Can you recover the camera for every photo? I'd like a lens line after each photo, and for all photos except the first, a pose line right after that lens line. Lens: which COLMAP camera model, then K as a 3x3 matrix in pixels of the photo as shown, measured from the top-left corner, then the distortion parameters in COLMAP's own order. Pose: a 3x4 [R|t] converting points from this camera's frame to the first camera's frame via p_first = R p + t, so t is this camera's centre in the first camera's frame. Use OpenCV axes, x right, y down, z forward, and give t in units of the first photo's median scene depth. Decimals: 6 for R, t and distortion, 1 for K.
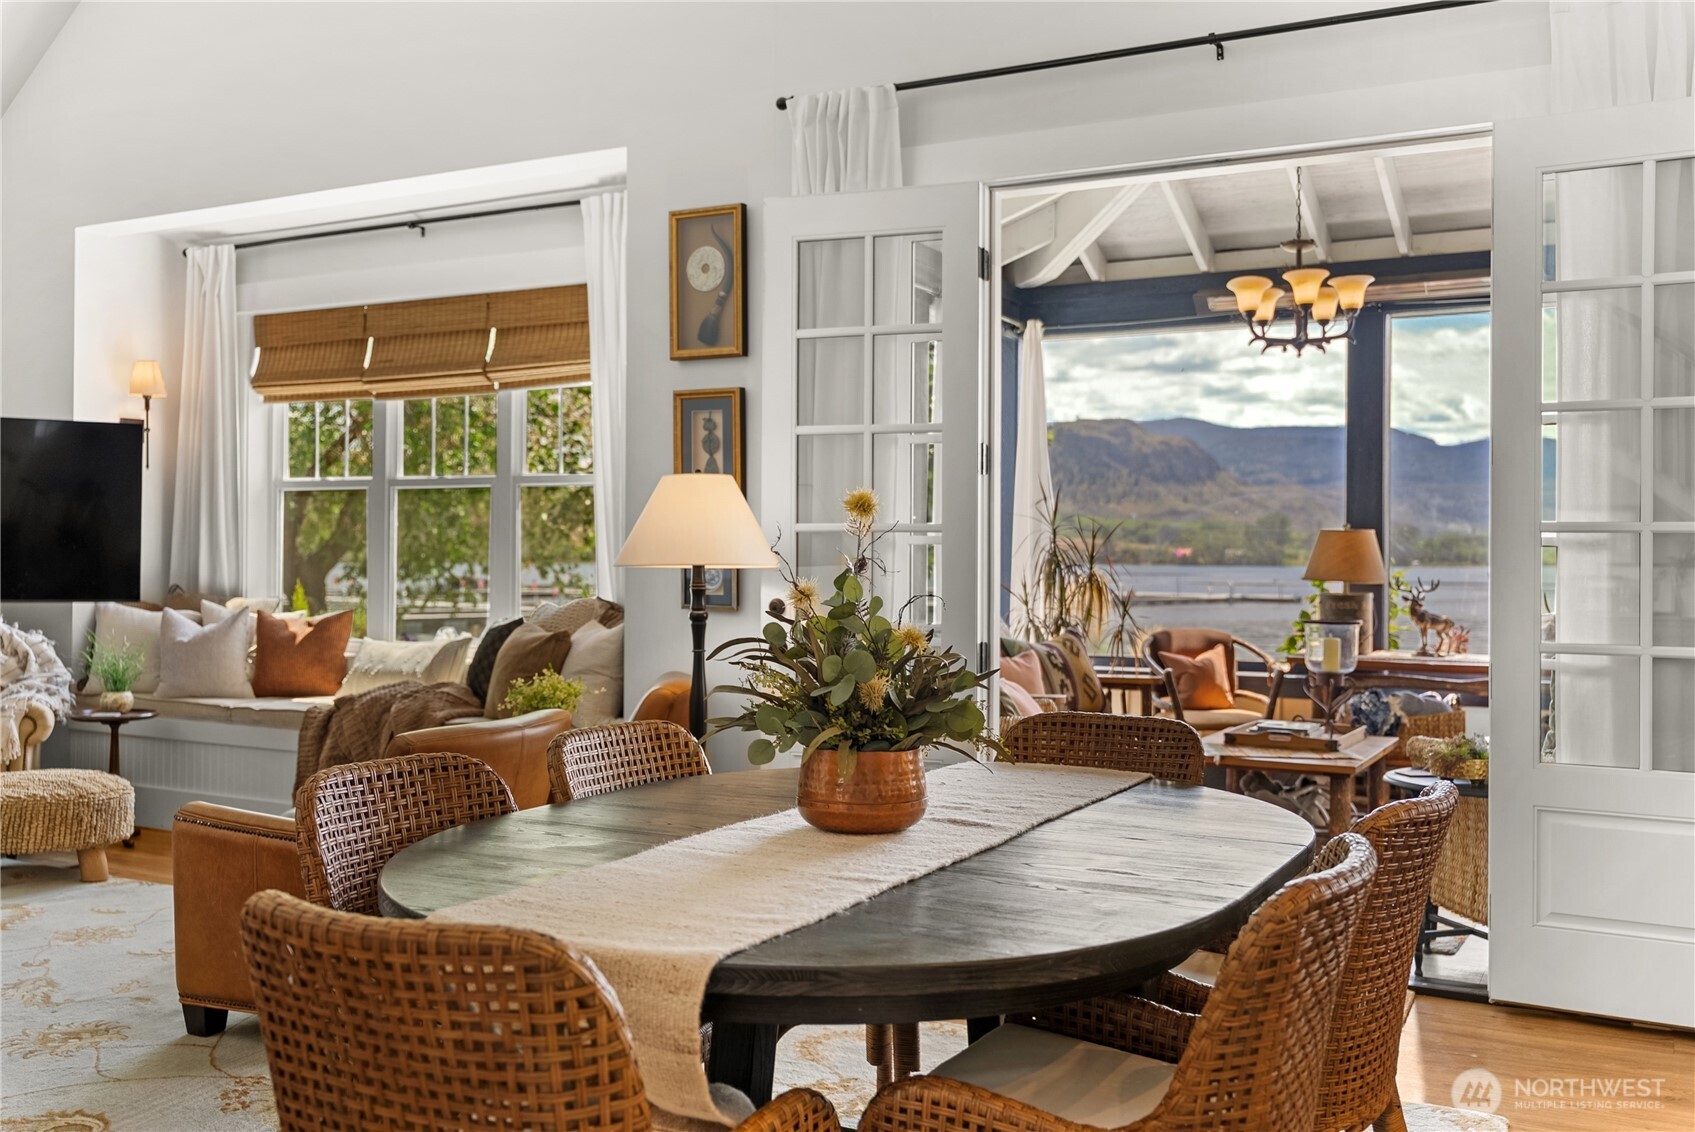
lens RADIAL K [[1531.8, 0, 846.6], [0, 1531.8, 546.5], [0, 0, 1]] dist [-0.001060, 0.000691]
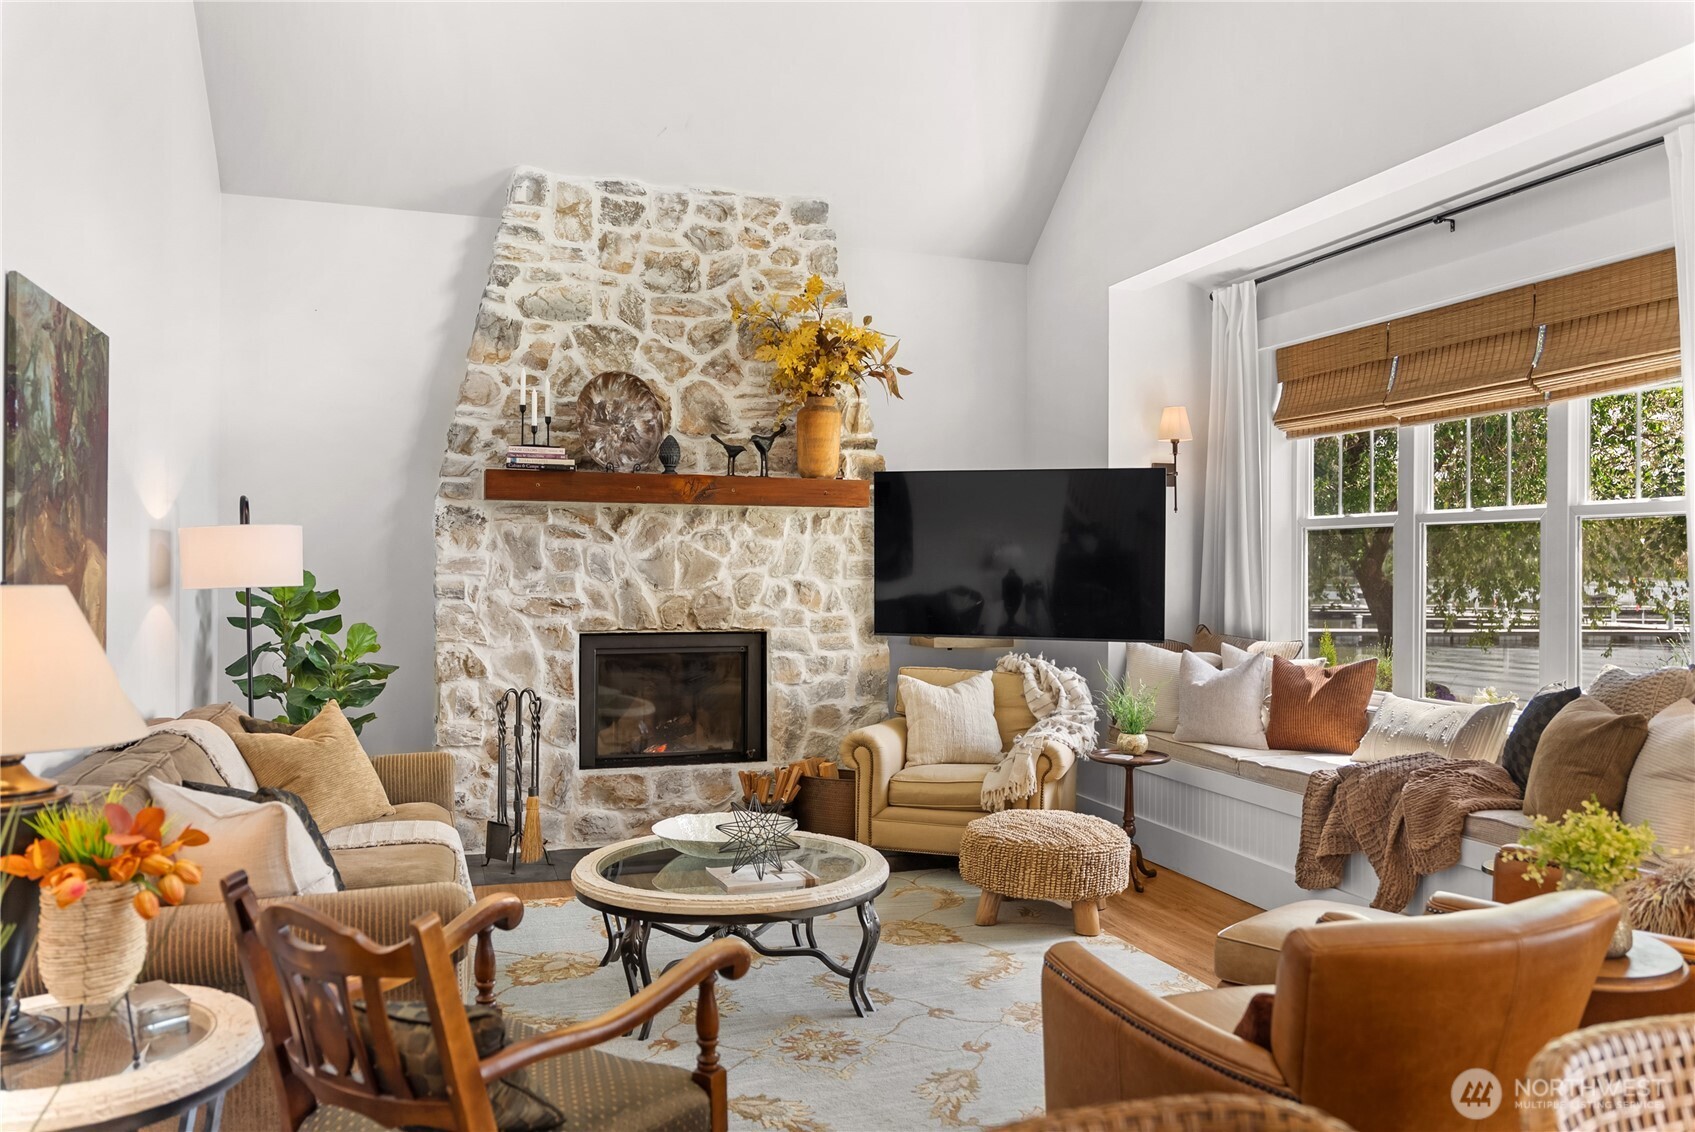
lens RADIAL K [[1251.3, 0, 849.6], [0, 1251.3, 569.9], [0, 0, 1]] dist [-0.007883, 0.002433]
pose [[0.719231, -0.001616, -0.694769, -0.034689], [0.004243, 0.999989, 0.002066, -0.015596], [0.694758, -0.004434, 0.719230, 0.268416]]
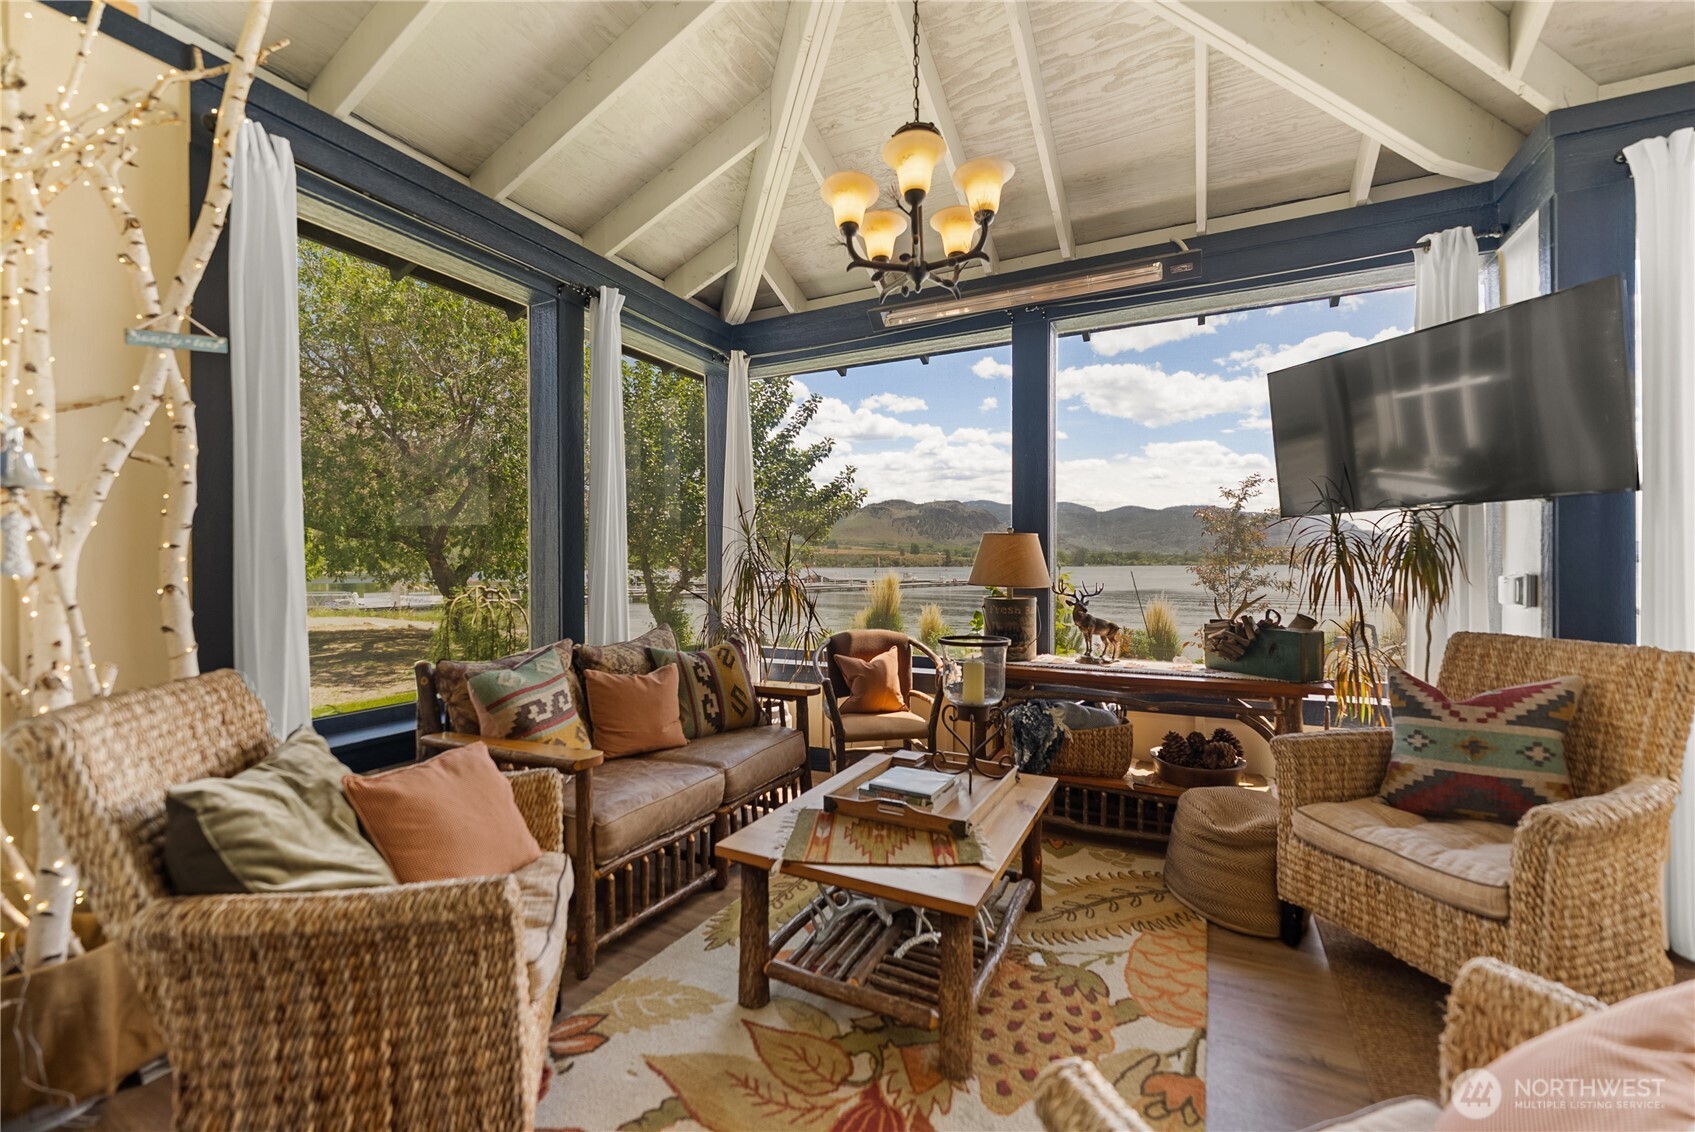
lens RADIAL K [[690.5, 0, 847.5], [0, 690.5, 566.0], [0, 0, 1]] dist [0.000072, -0.000018]
pose [[0.999698, -0.009973, 0.022471, 0.236188], [0.009773, 0.999912, 0.008999, 0.005696], [-0.022558, -0.008776, 0.999707, 0.622047]]
